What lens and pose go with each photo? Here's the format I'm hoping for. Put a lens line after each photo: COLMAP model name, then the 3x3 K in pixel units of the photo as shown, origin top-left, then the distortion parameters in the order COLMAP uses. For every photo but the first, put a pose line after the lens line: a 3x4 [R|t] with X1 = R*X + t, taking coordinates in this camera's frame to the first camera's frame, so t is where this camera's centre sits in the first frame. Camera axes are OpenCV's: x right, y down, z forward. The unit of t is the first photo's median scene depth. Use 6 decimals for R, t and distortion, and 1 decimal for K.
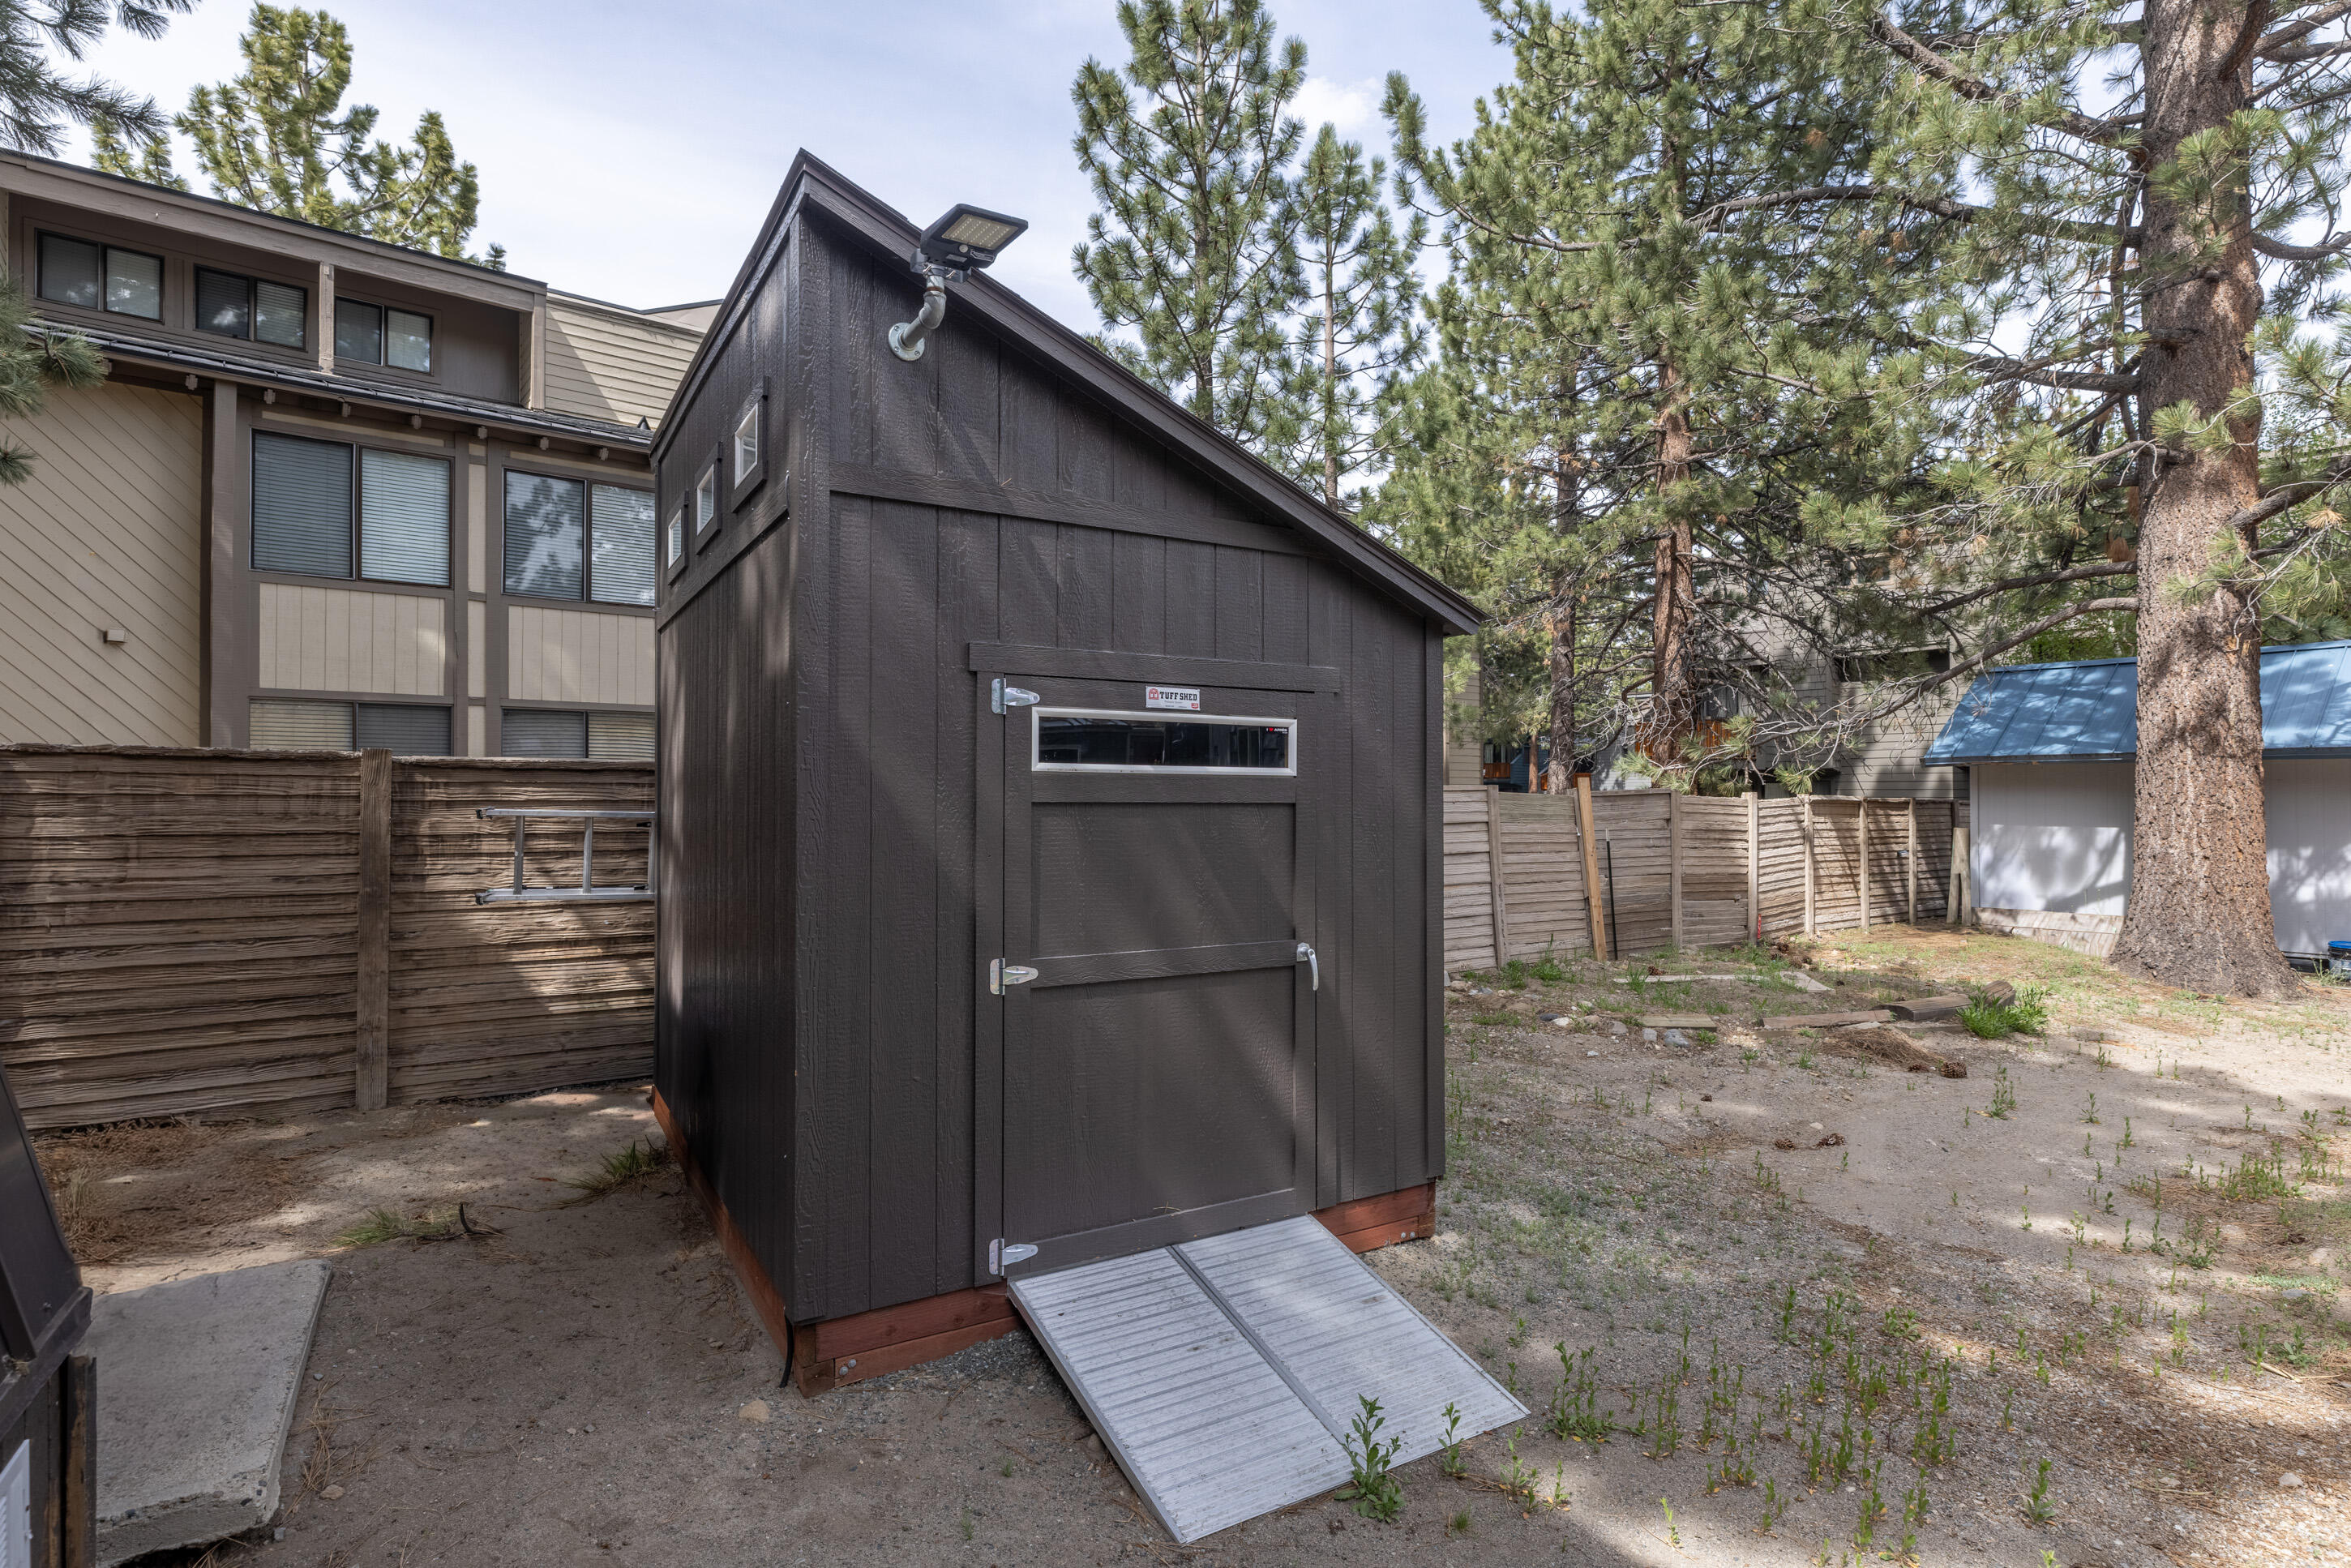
lens RADIAL K [[1163.0, 0, 1175.5], [0, 1163.0, 784.0], [0, 0, 1]] dist [0.000013, 0.000154]
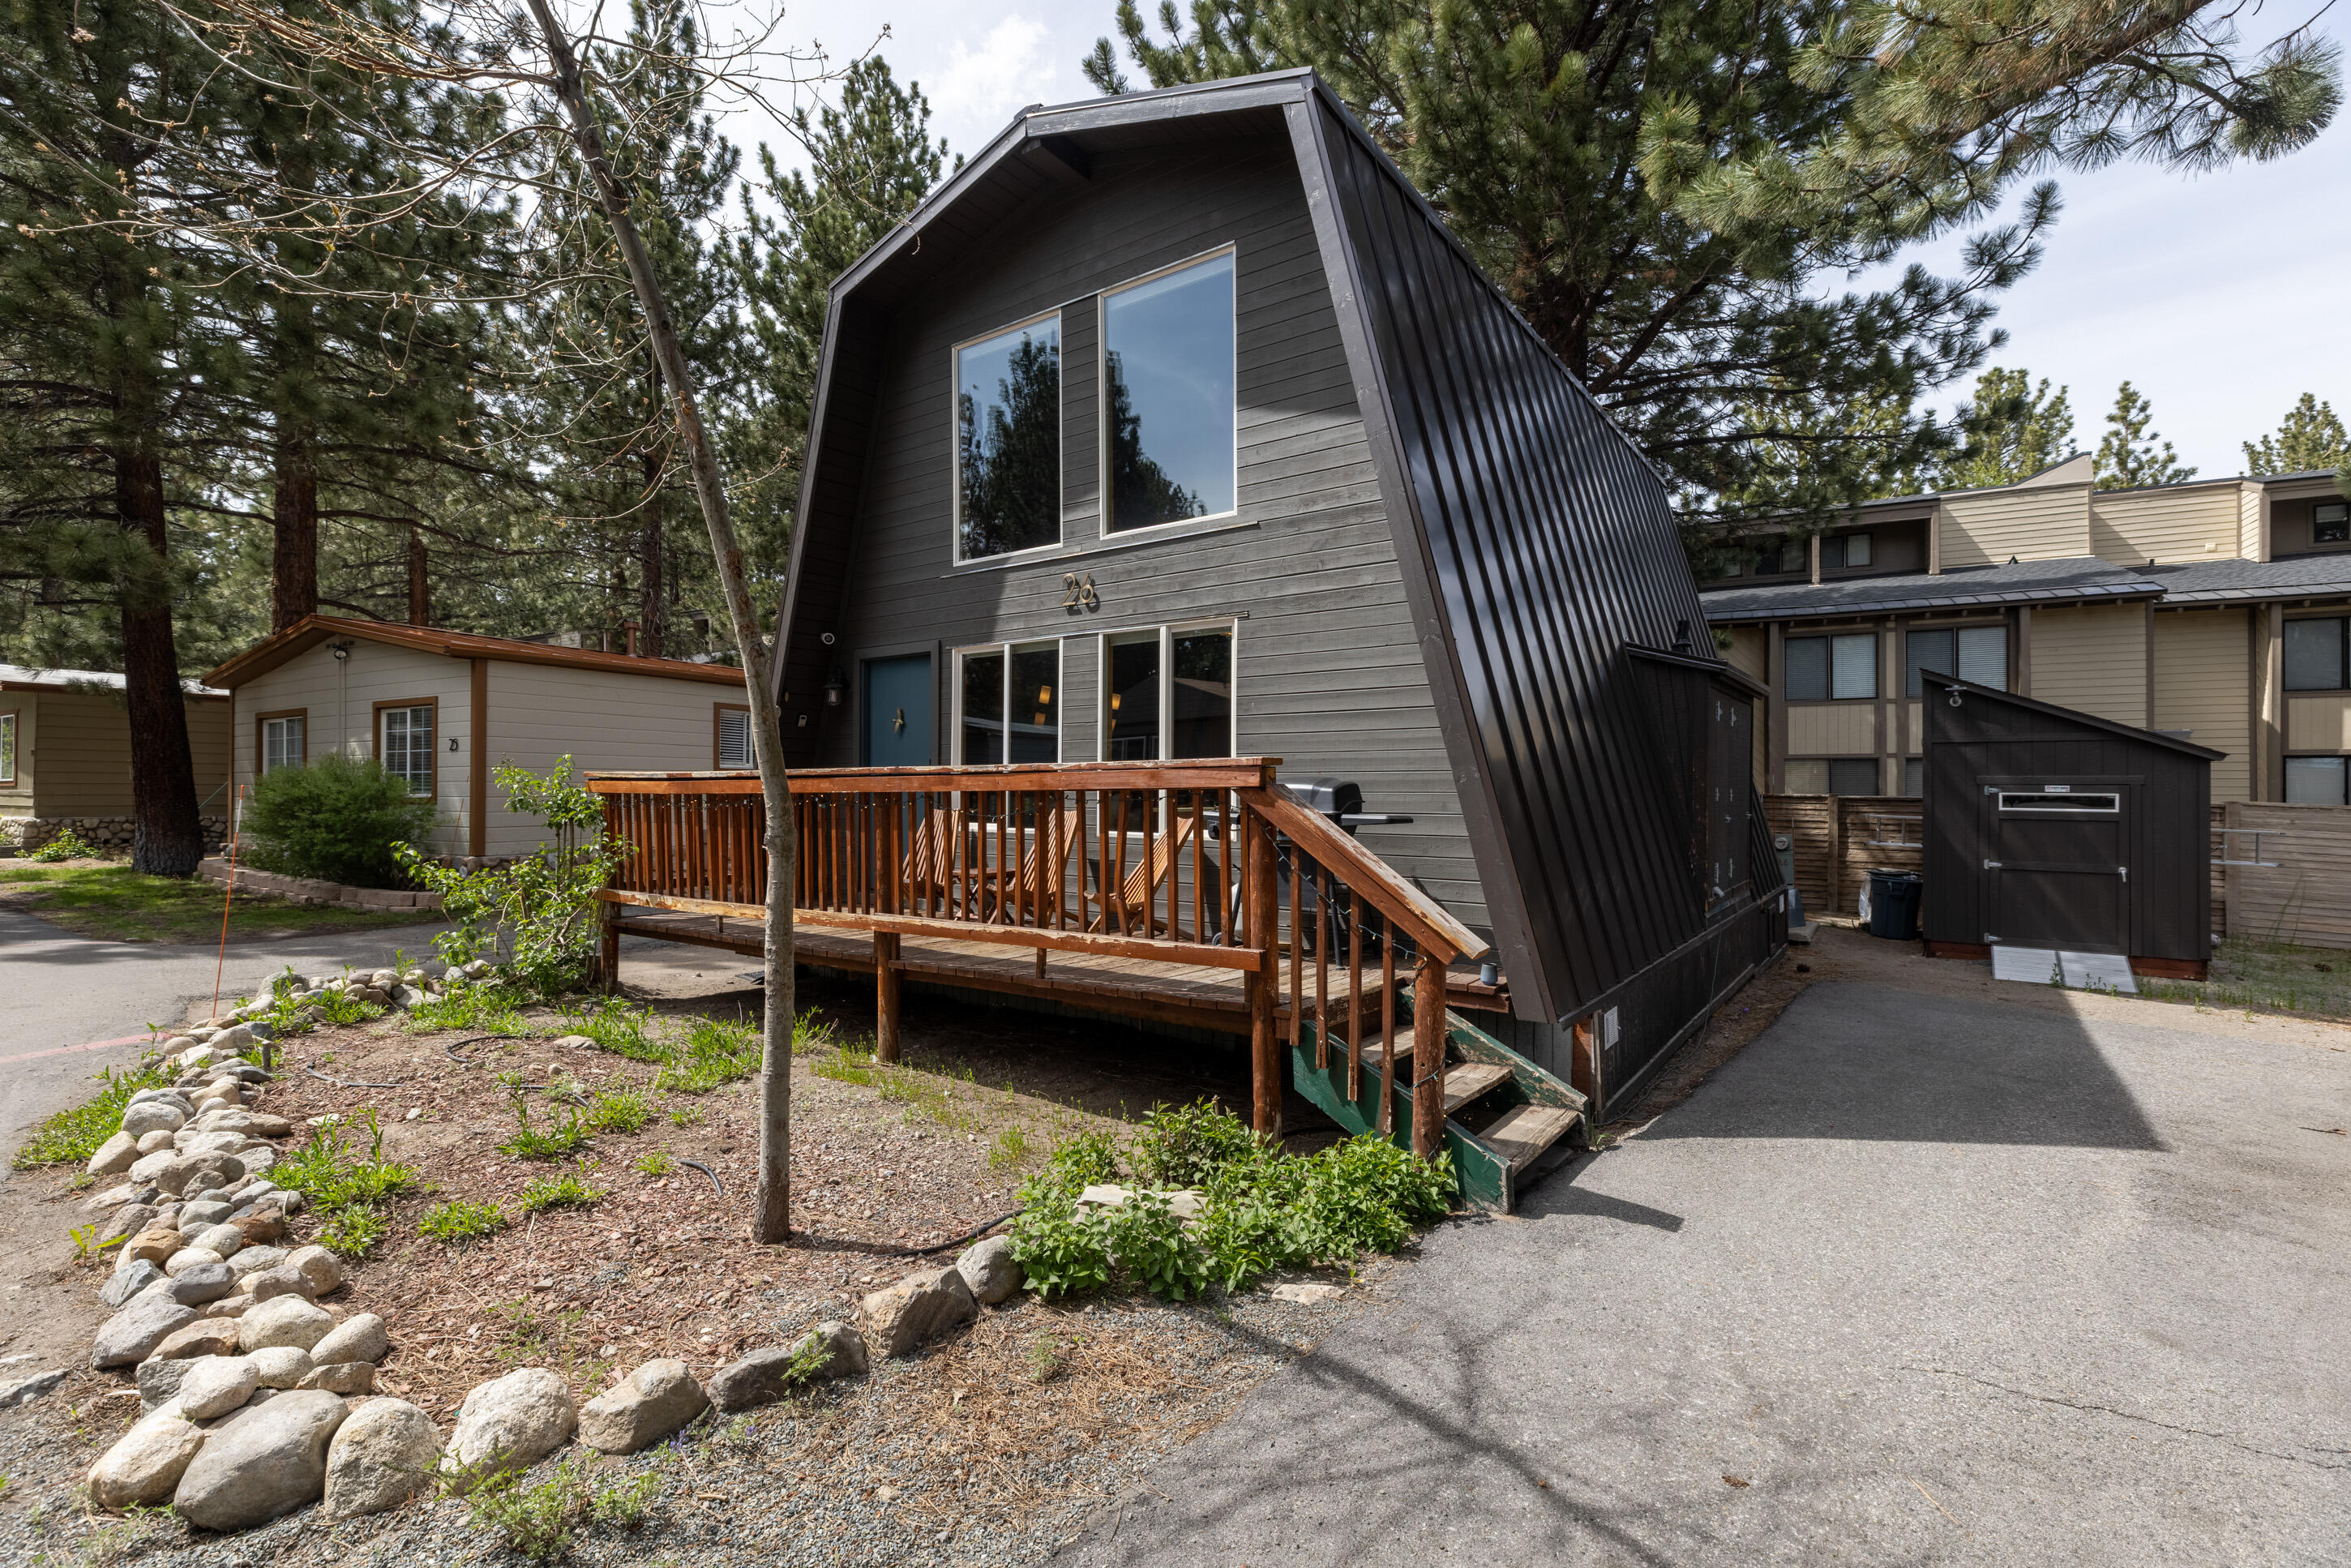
lens RADIAL K [[1044.2, 0, 1165.8], [0, 1044.2, 785.3], [0, 0, 1]] dist [0.010390, 0.000674]
pose [[0.373622, 0.002813, -0.927577, 1.787517], [0.005774, 0.999969, 0.005358, -0.110218], [0.927563, -0.007357, 0.373594, -2.436082]]
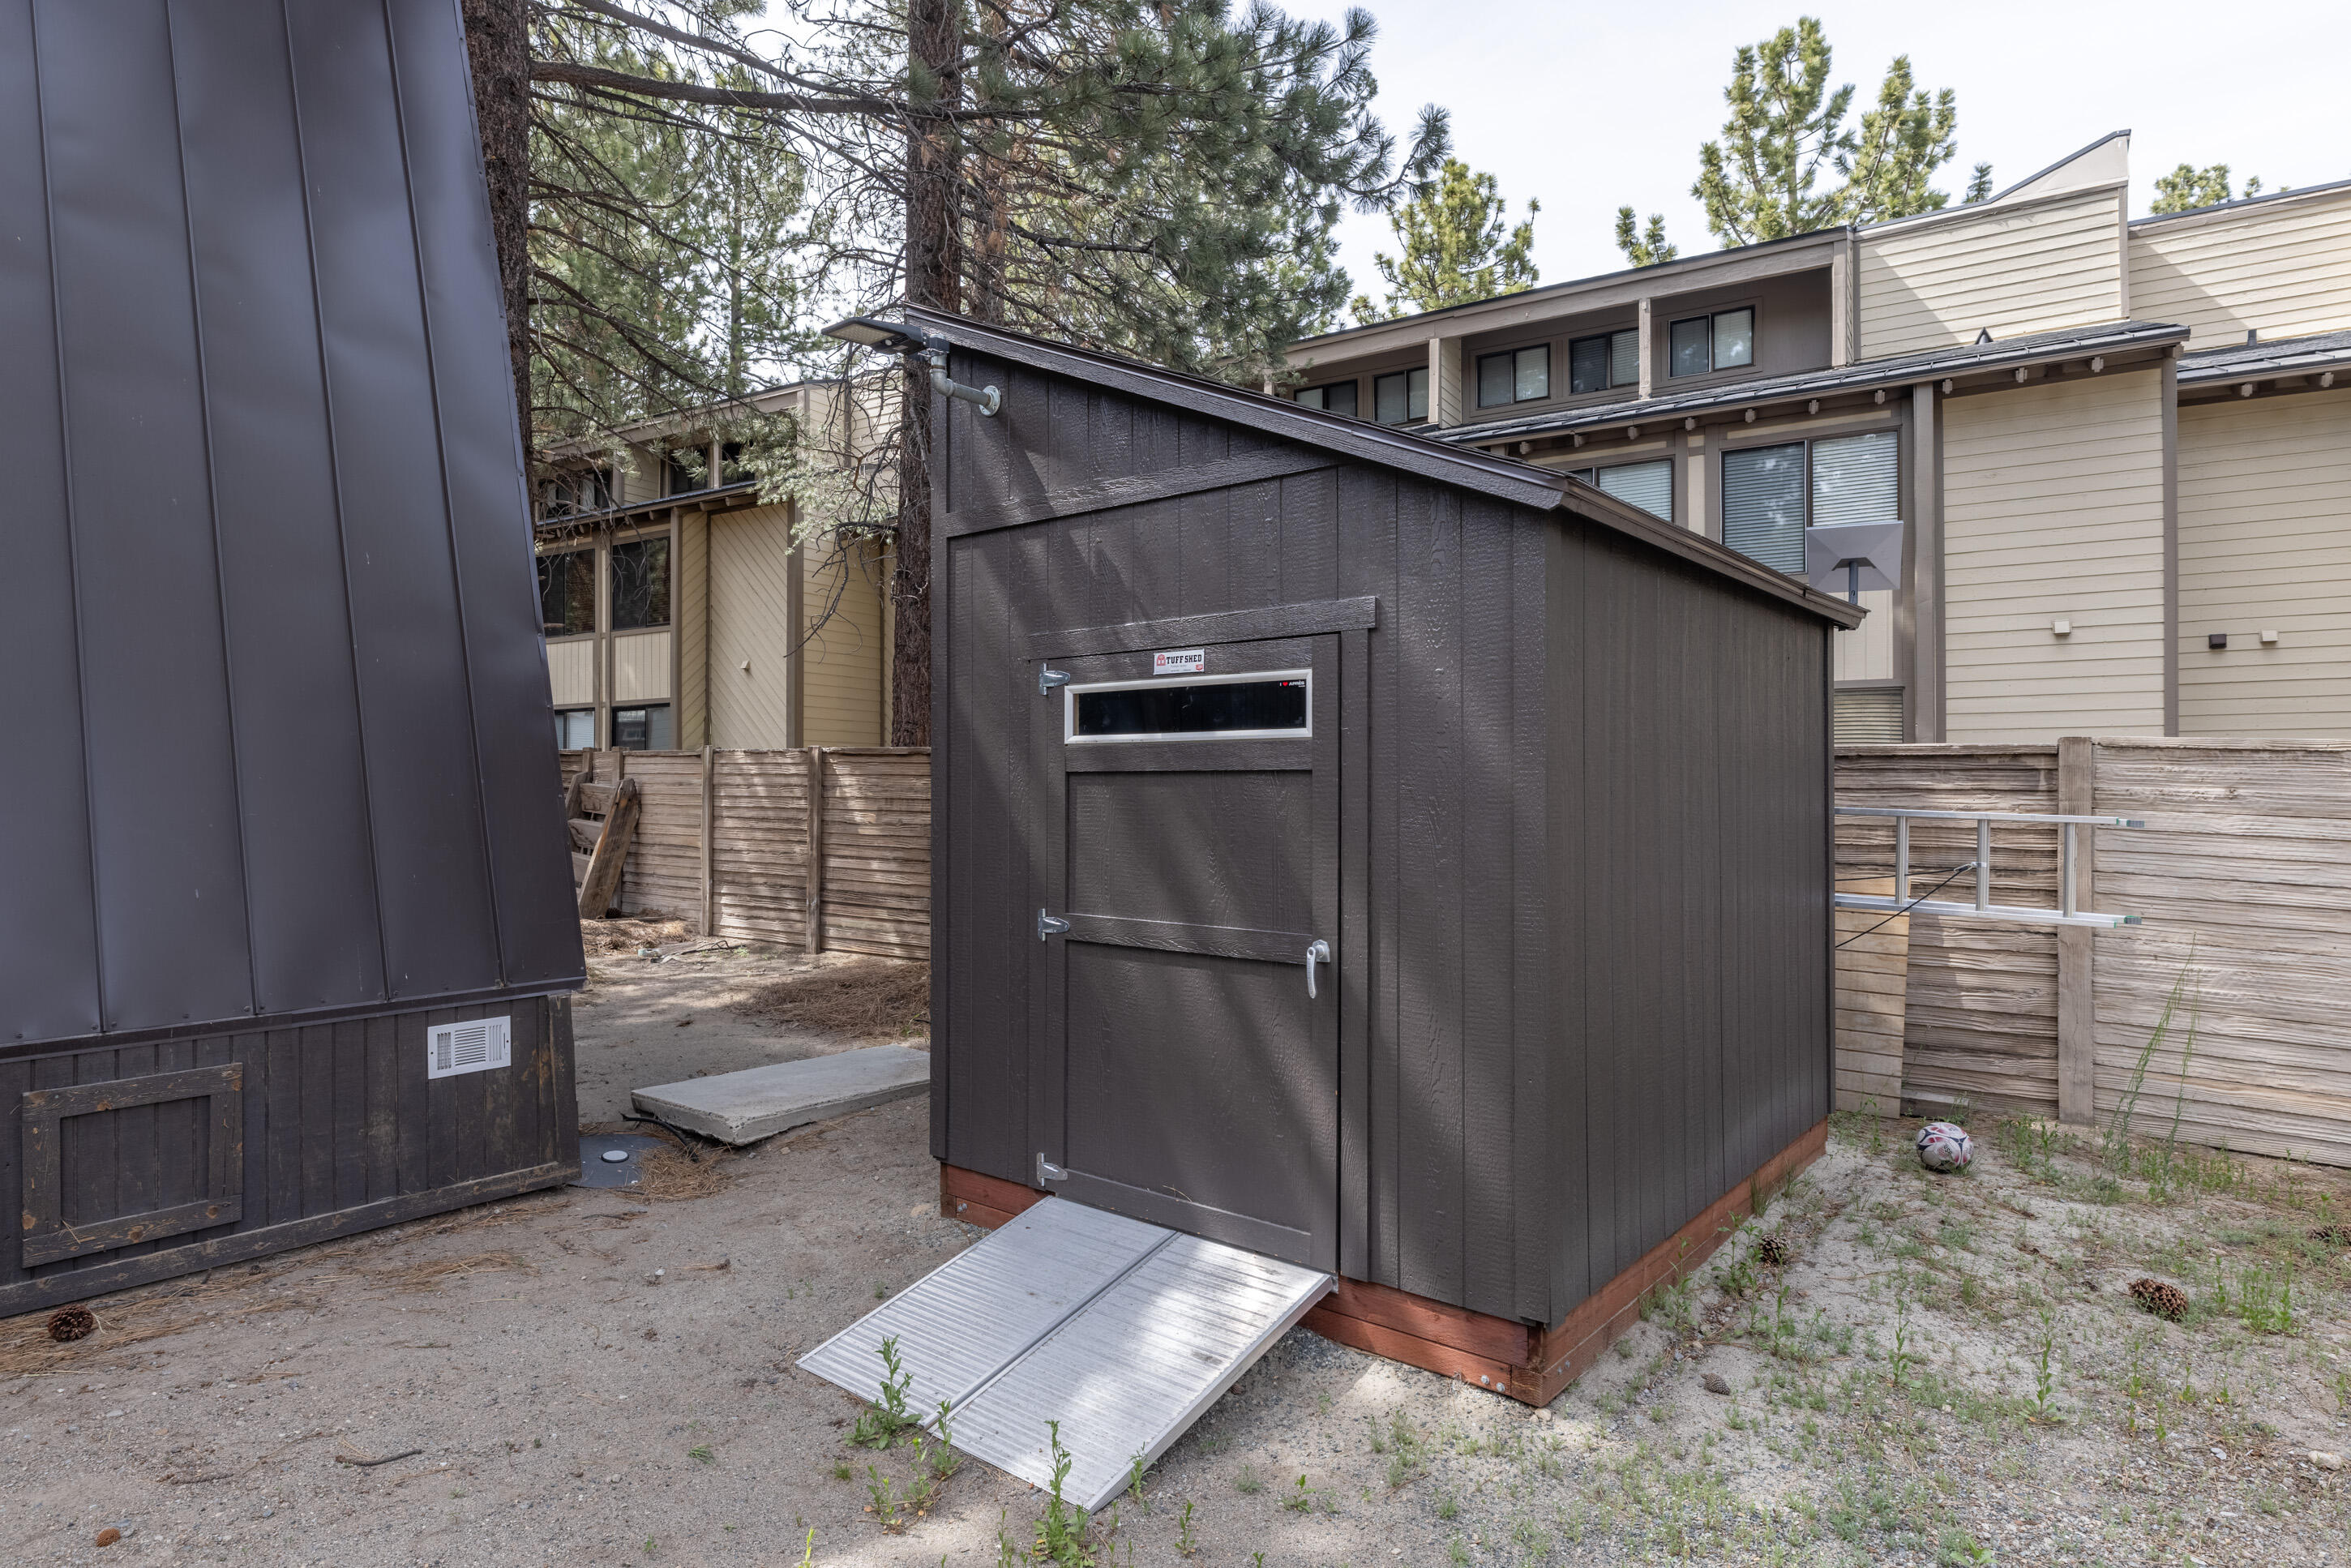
lens RADIAL K [[1297.0, 0, 1175.5], [0, 1297.0, 784.0], [0, 0, 1]] dist [0.006867, 0.001642]
pose [[0.332756, -0.005653, -0.942996, 0.958450], [0.008858, 0.999957, -0.002869, 0.028572], [0.942971, -0.007399, 0.332792, 0.611076]]
